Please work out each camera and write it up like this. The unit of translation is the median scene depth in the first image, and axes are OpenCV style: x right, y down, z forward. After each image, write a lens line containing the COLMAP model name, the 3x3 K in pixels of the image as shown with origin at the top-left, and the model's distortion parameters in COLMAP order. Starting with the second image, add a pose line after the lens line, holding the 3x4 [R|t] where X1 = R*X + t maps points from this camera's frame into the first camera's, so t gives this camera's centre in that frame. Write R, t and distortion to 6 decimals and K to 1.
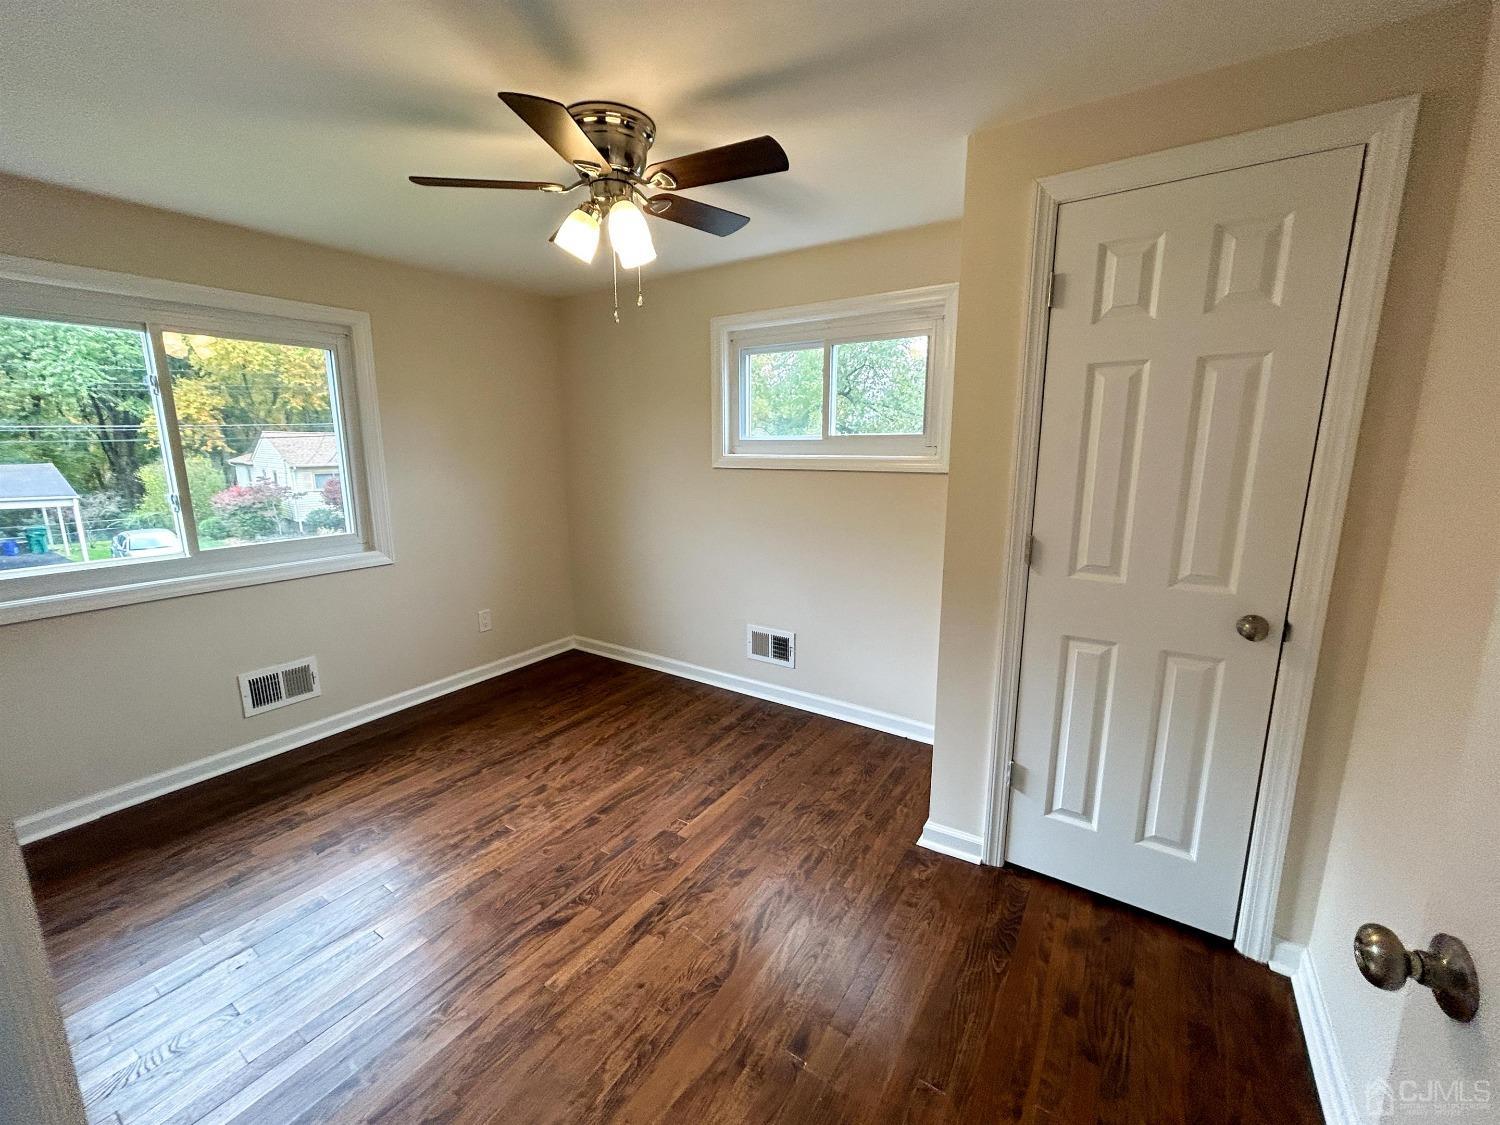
lens RADIAL K [[611.5, 0, 744.5], [0, 611.5, 561.0], [0, 0, 1]] dist [0.000872, 0.000266]
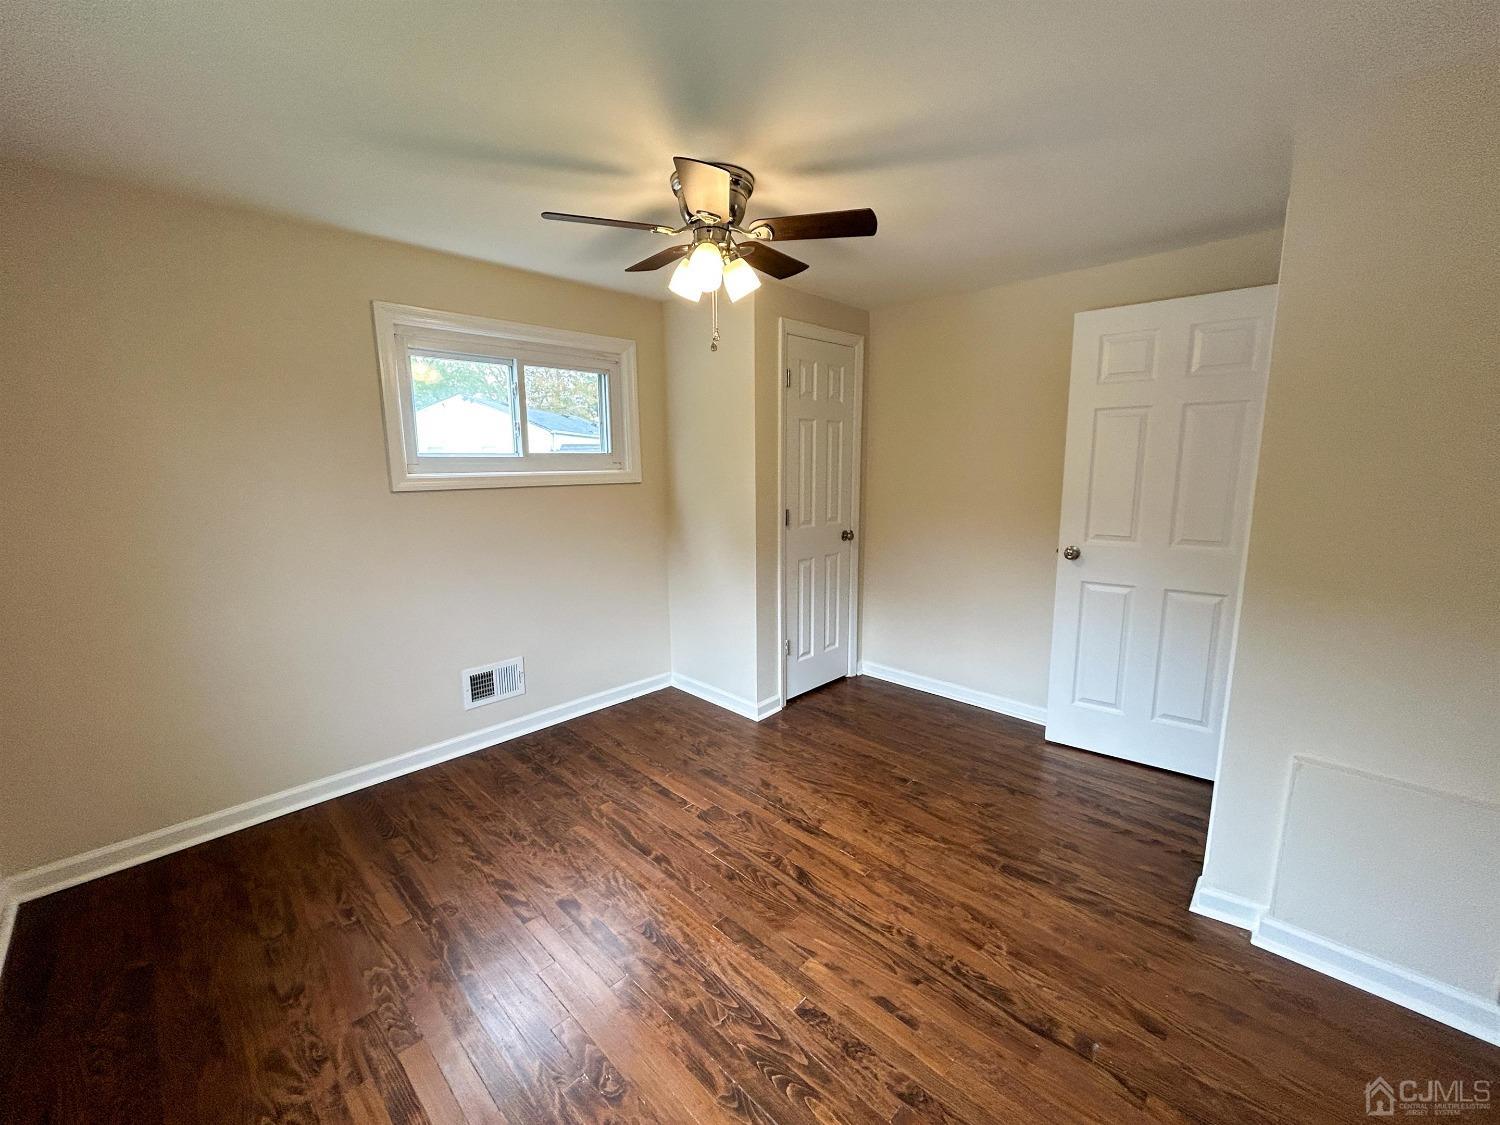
lens RADIAL K [[611.5, 0, 744.5], [0, 611.5, 561.0], [0, 0, 1]] dist [0.000872, 0.000266]
pose [[0.186047, -0.158306, 0.969704, -1.095928], [0.191473, 0.973855, 0.122248, -0.113217], [-0.963703, 0.162928, 0.211494, 0.623628]]
